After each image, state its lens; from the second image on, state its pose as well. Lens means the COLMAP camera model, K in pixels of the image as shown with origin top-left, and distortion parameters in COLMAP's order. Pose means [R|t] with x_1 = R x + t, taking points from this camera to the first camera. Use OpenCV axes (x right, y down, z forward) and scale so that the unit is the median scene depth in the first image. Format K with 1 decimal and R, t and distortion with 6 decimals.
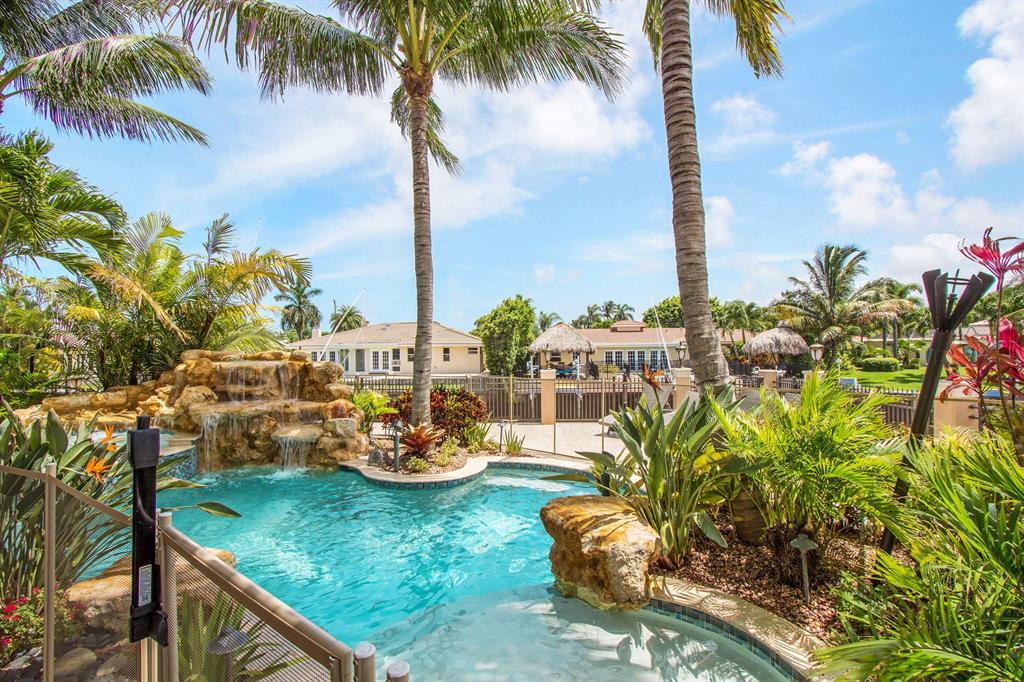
lens RADIAL K [[496.3, 0, 512.0], [0, 496.3, 341.0], [0, 0, 1]] dist [-0.000234, -0.000135]
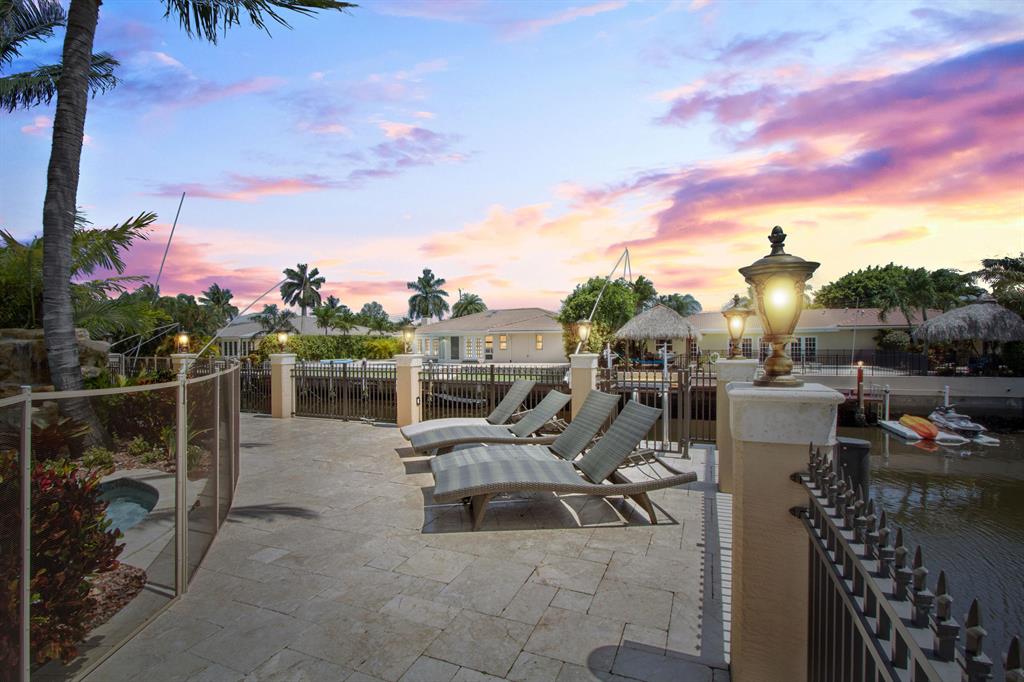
lens RADIAL K [[496.3, 0, 512.0], [0, 496.3, 341.0], [0, 0, 1]] dist [-0.000234, -0.000135]
pose [[0.935480, 0.003641, -0.353360, 0.157403], [0.004900, 0.999717, 0.023275, 0.006230], [0.353345, -0.023504, 0.935198, 0.081082]]
